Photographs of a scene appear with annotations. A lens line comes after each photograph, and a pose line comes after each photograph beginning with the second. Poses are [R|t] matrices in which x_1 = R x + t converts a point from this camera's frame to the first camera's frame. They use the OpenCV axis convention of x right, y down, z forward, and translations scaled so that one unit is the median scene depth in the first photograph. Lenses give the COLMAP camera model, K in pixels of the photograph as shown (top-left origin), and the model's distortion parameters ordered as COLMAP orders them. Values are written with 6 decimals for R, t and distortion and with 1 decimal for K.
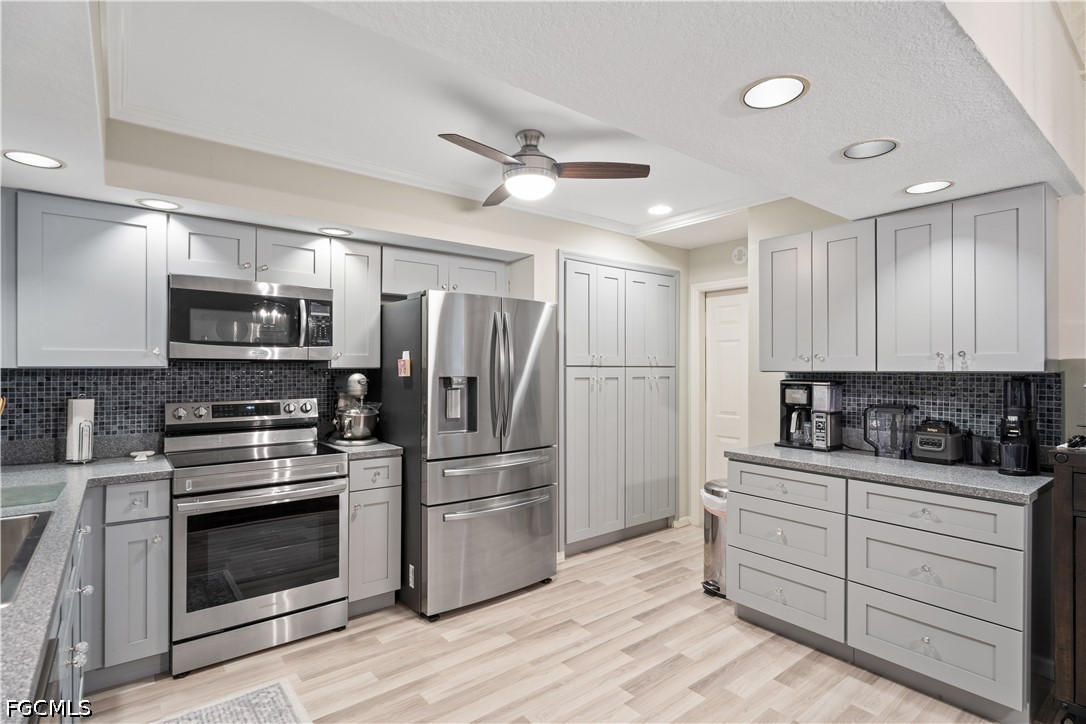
lens RADIAL K [[535.4, 0, 545.1], [0, 535.4, 364.2], [0, 0, 1]] dist [-0.001638, -0.000117]
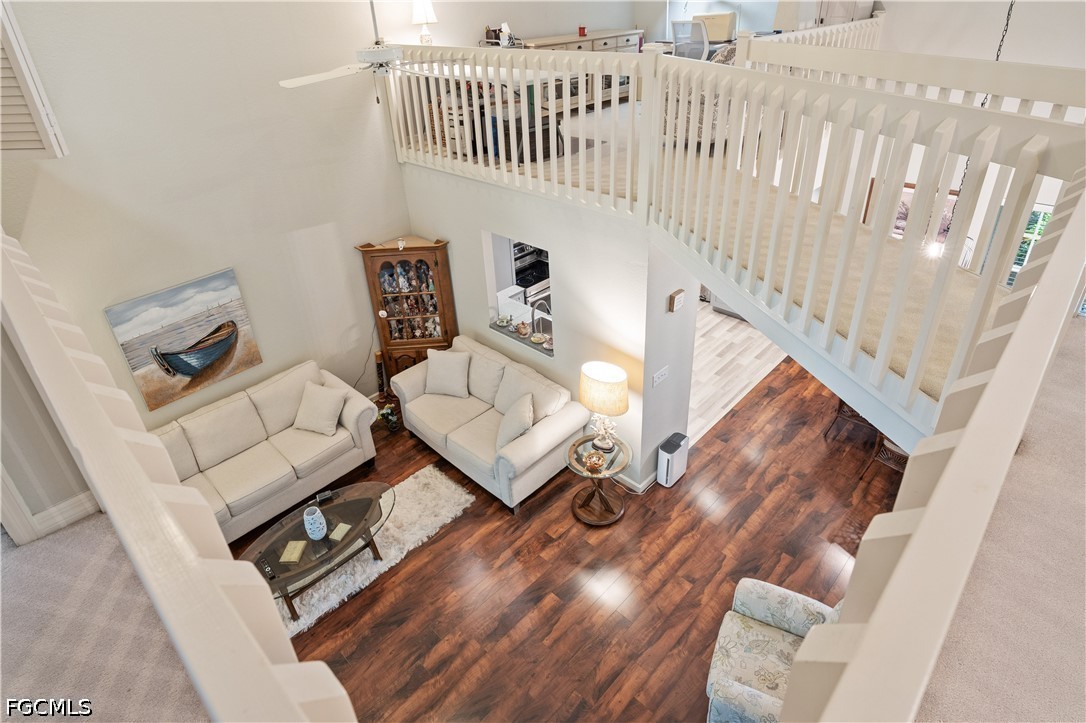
lens RADIAL K [[599.5, 0, 544.1], [0, 599.5, 304.9], [0, 0, 1]] dist [0.004503, 0.001462]
pose [[0.990481, -0.101648, 0.092820, -0.746601], [0.046647, 0.882274, 0.468419, -0.986208], [-0.129506, -0.459630, 0.878617, -1.489481]]
